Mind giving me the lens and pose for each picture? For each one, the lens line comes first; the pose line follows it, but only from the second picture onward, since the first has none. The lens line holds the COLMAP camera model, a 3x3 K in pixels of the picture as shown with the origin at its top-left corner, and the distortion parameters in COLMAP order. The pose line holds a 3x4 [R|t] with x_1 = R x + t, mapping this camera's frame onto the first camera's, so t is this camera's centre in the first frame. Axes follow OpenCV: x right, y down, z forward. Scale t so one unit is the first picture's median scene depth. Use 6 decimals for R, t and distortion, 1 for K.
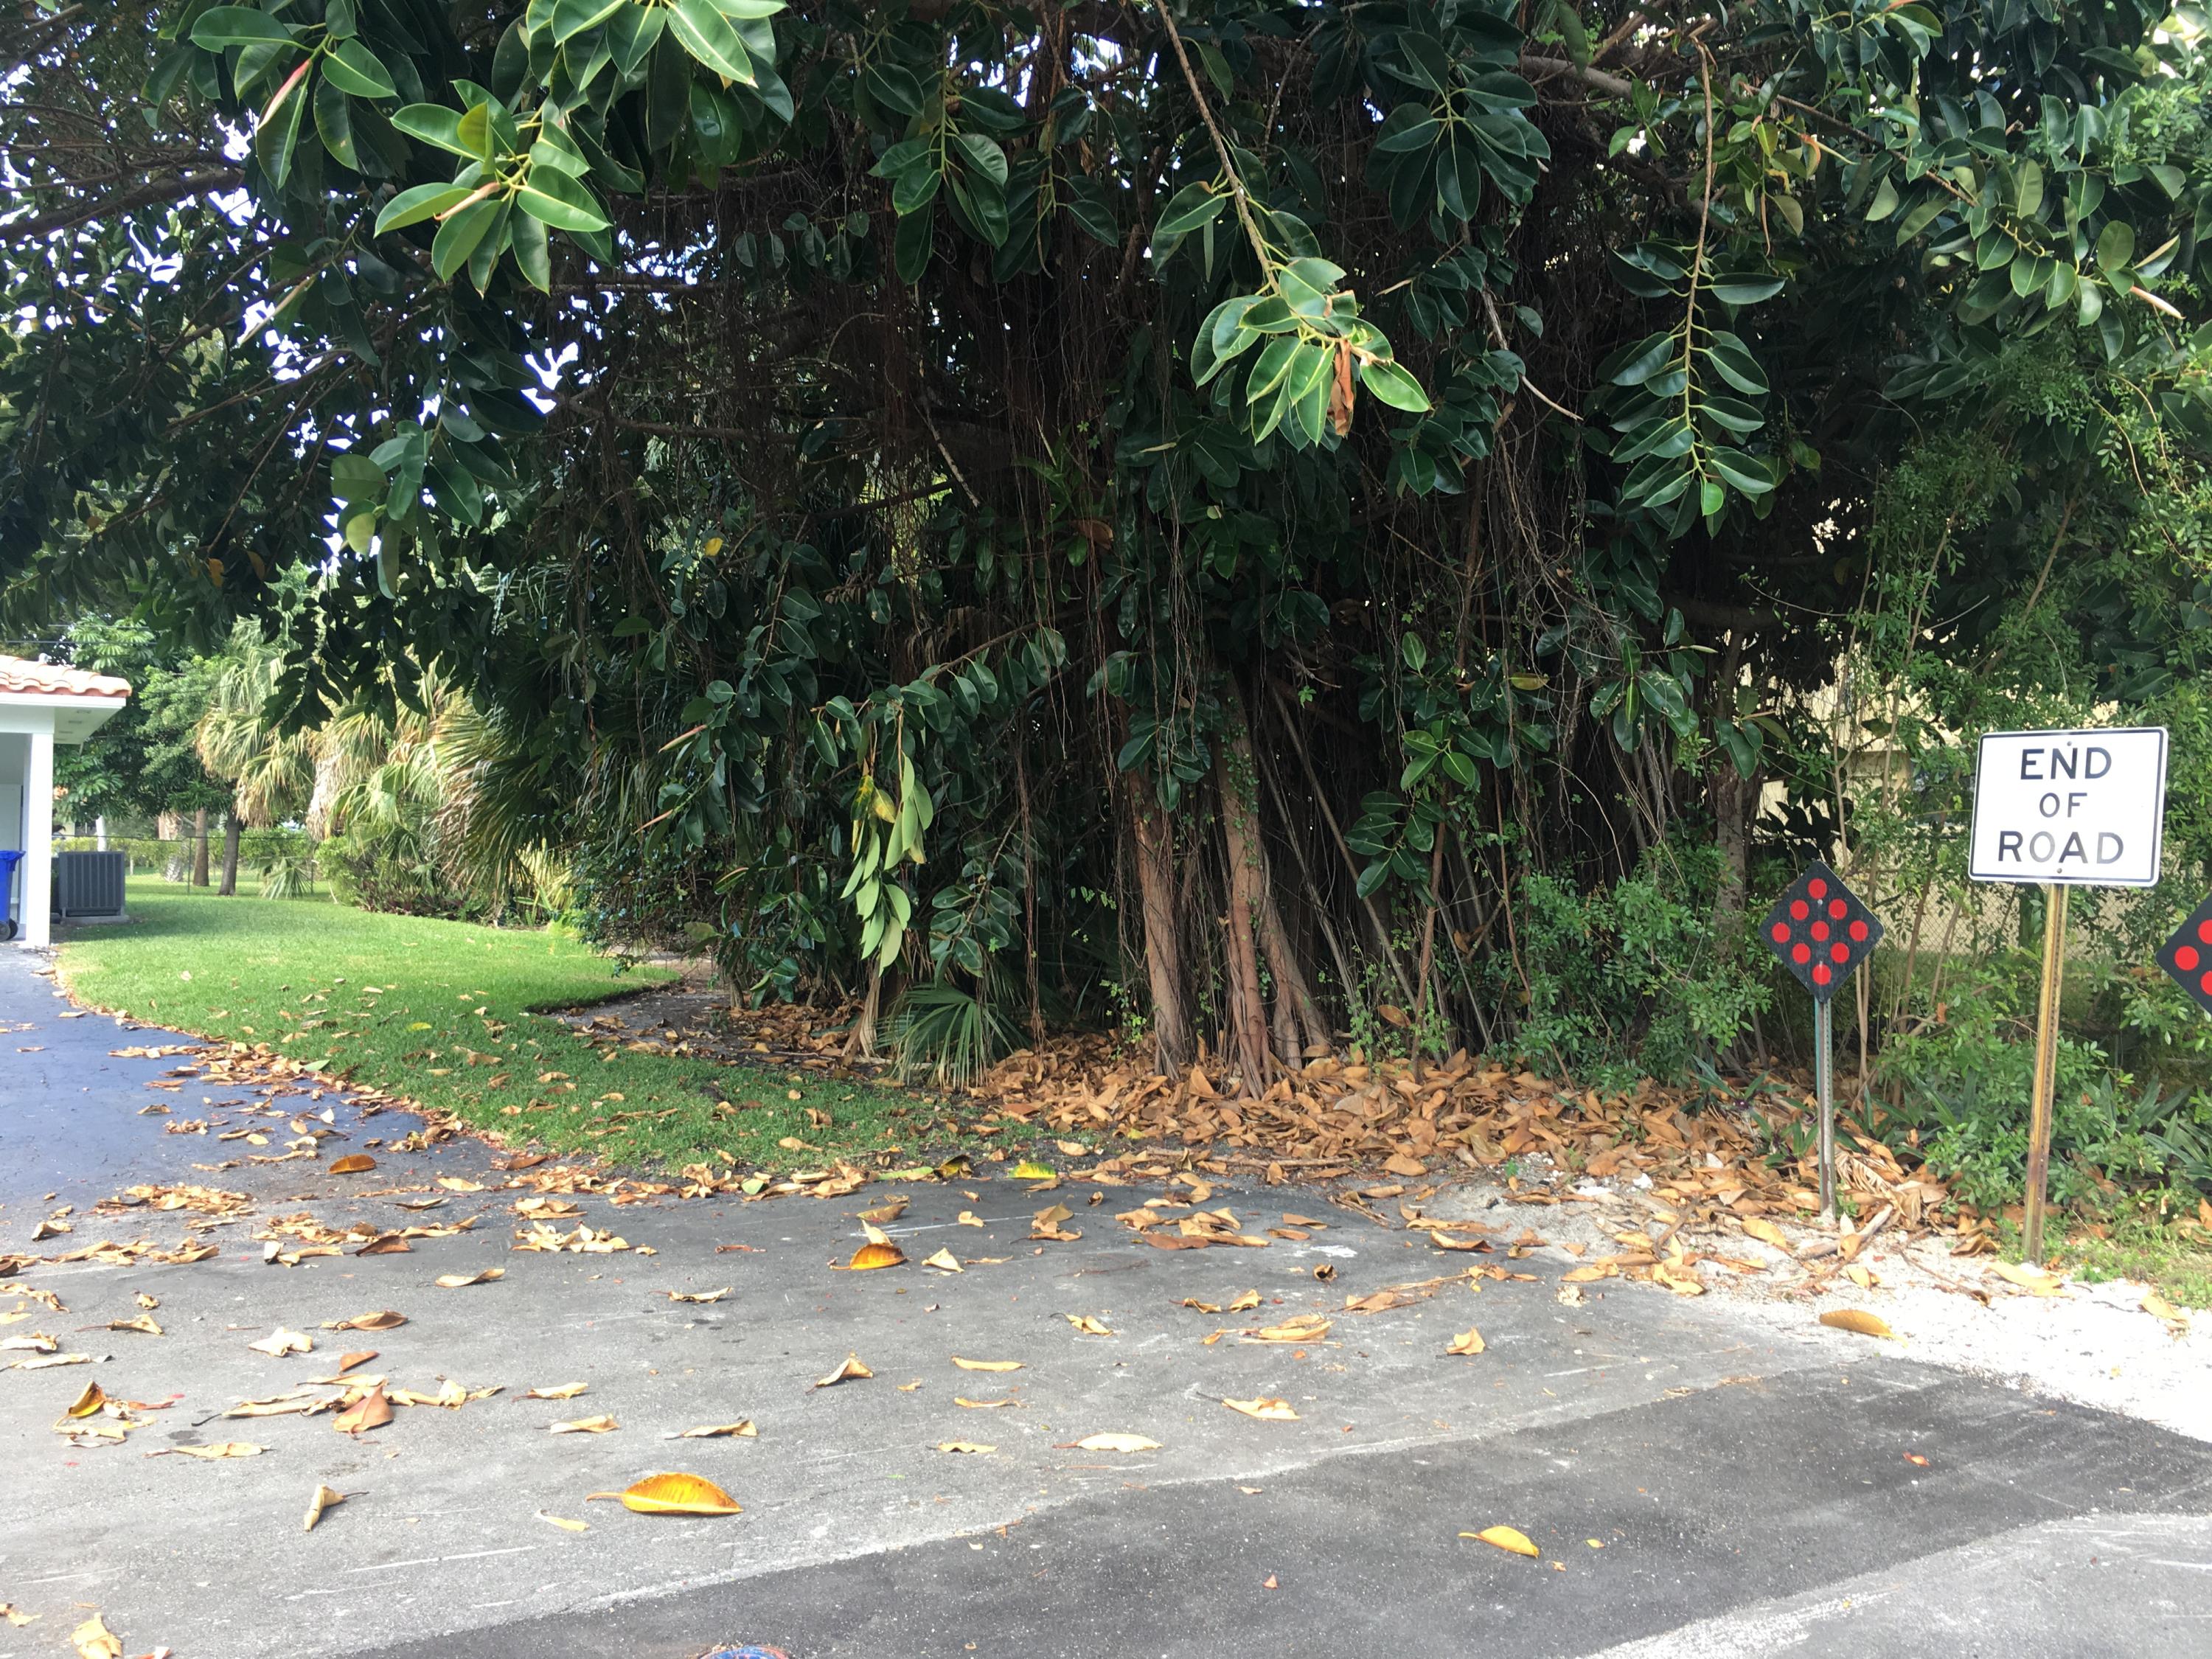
lens RADIAL K [[1908.5, 0, 1106.0], [0, 1908.5, 829.5], [0, 0, 1]] dist [-0.003562, -0.003283]
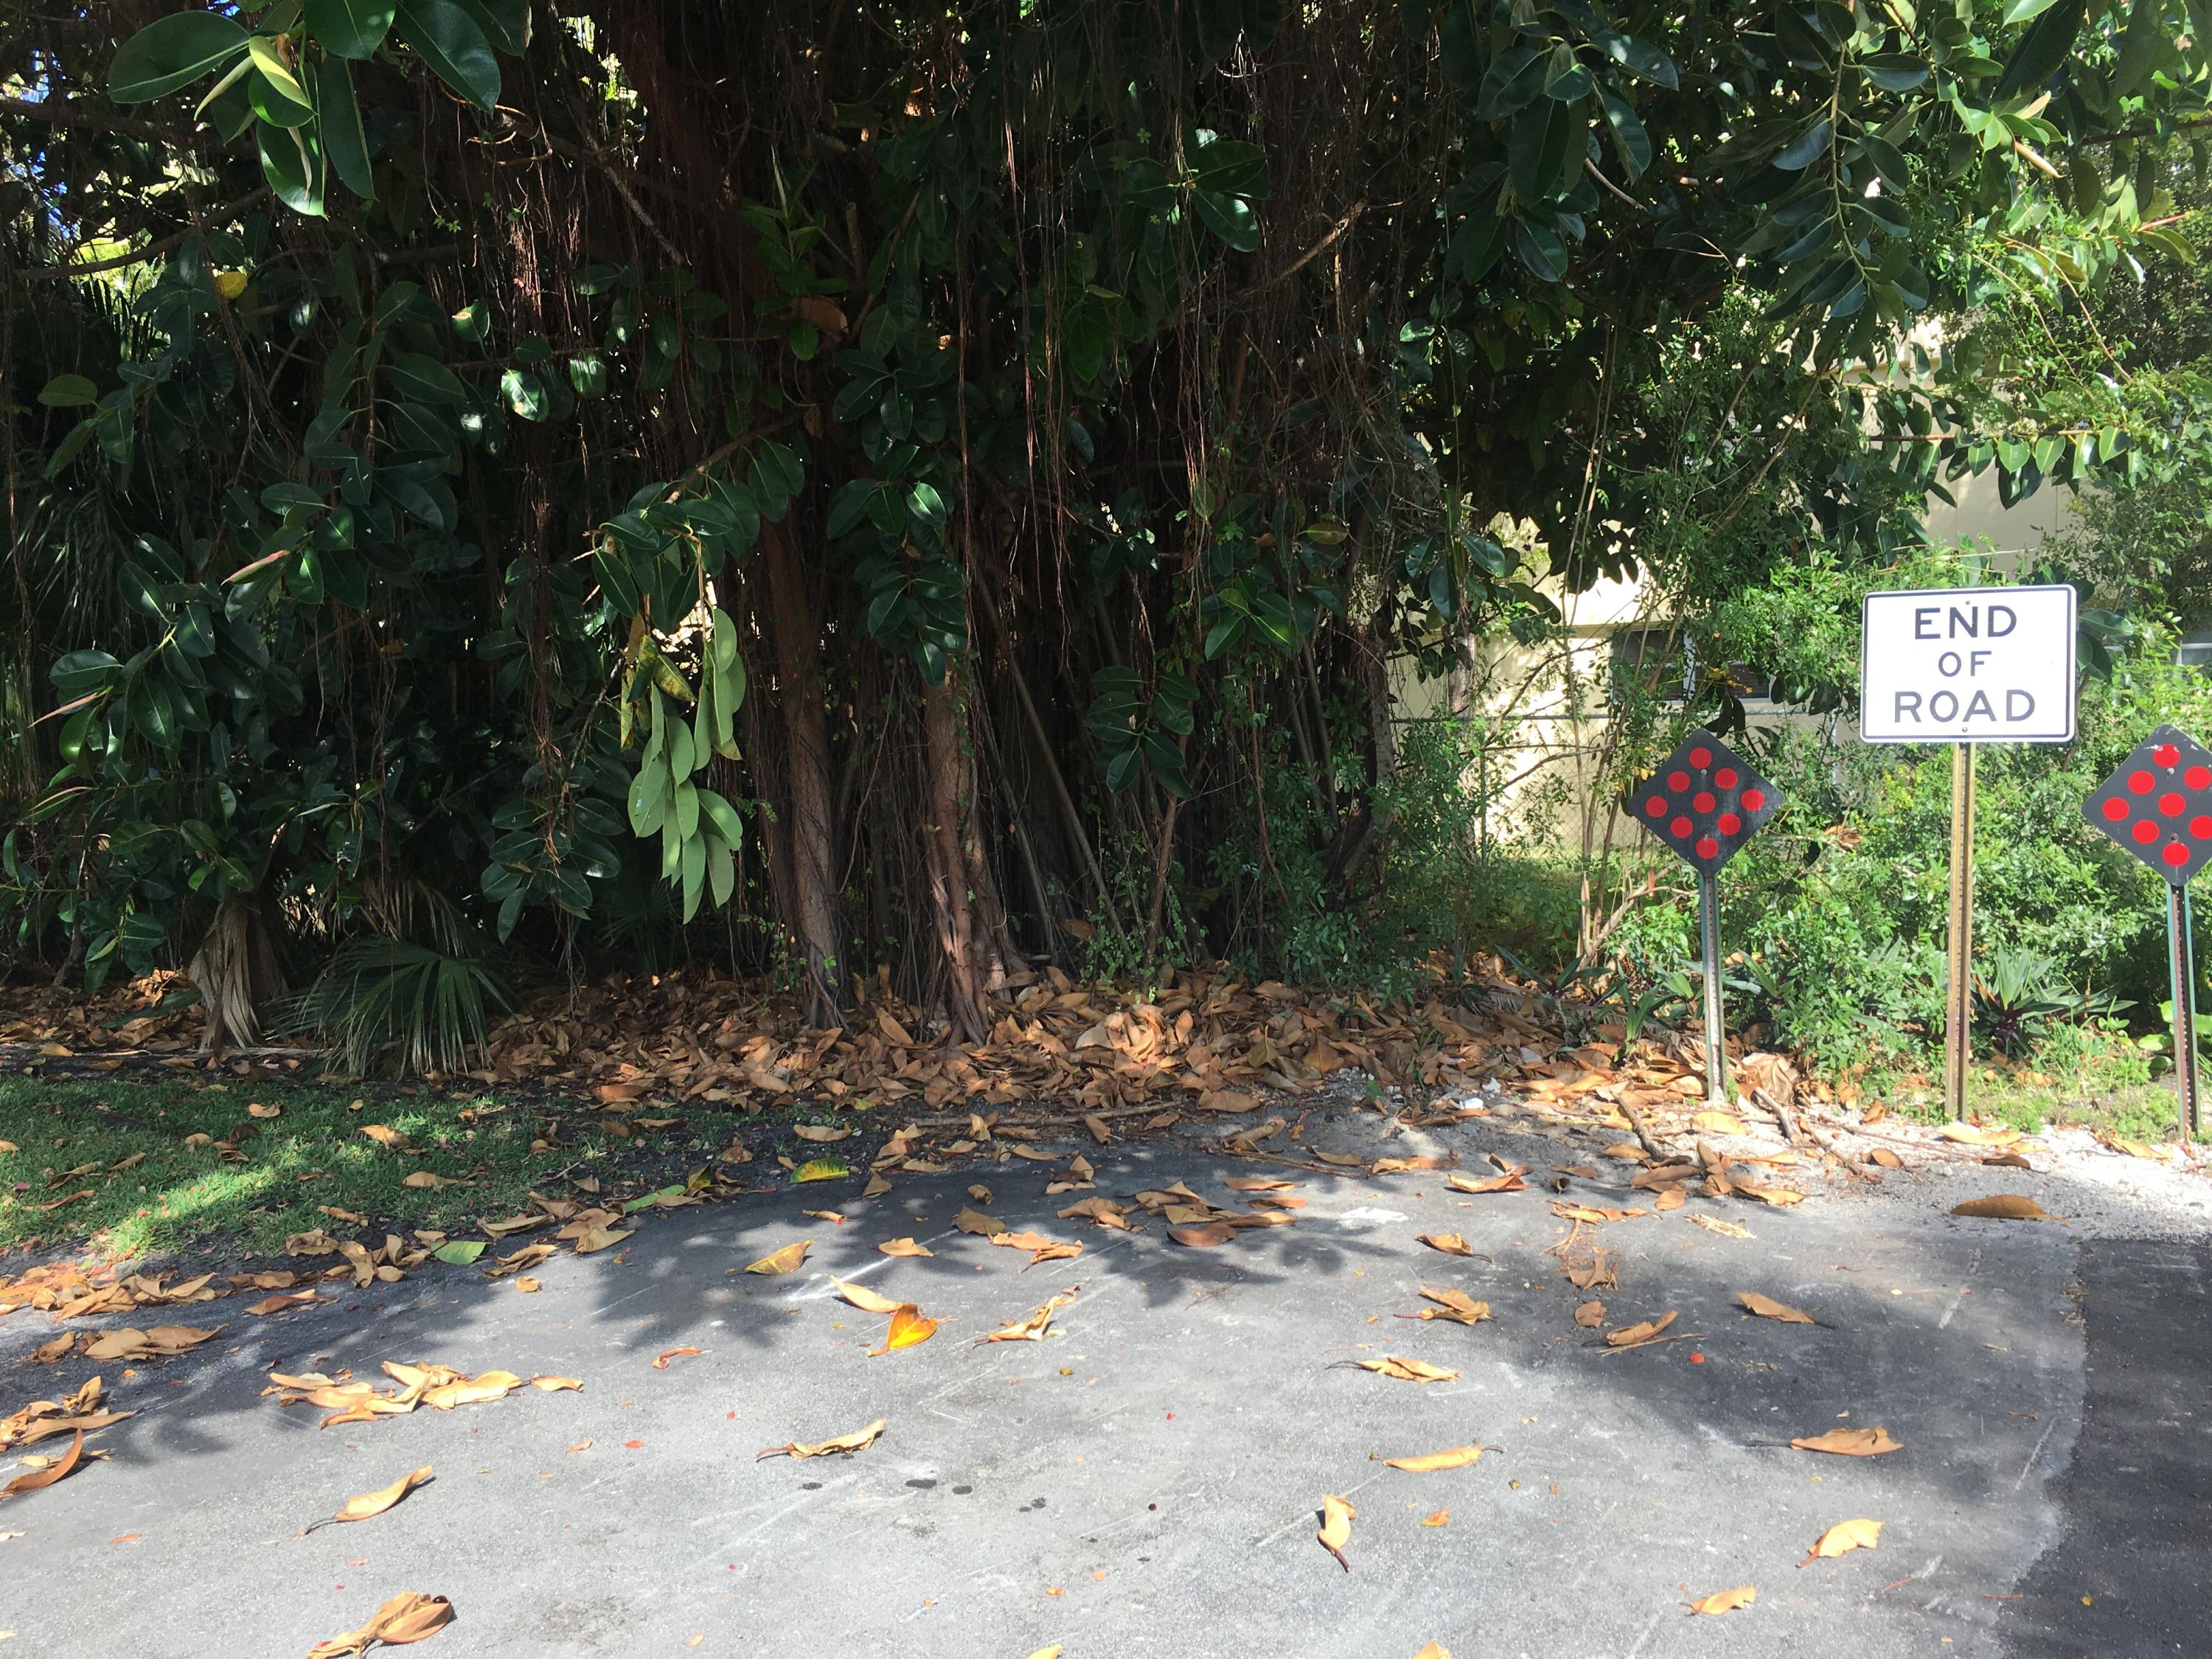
lens RADIAL K [[1908.5, 0, 1106.0], [0, 1908.5, 829.5], [0, 0, 1]] dist [-0.003562, -0.003283]
pose [[0.853531, -0.047084, 0.518911, -0.401859], [0.023423, 0.998369, 0.052061, 0.011160], [-0.520516, -0.032281, 0.853242, 0.374835]]
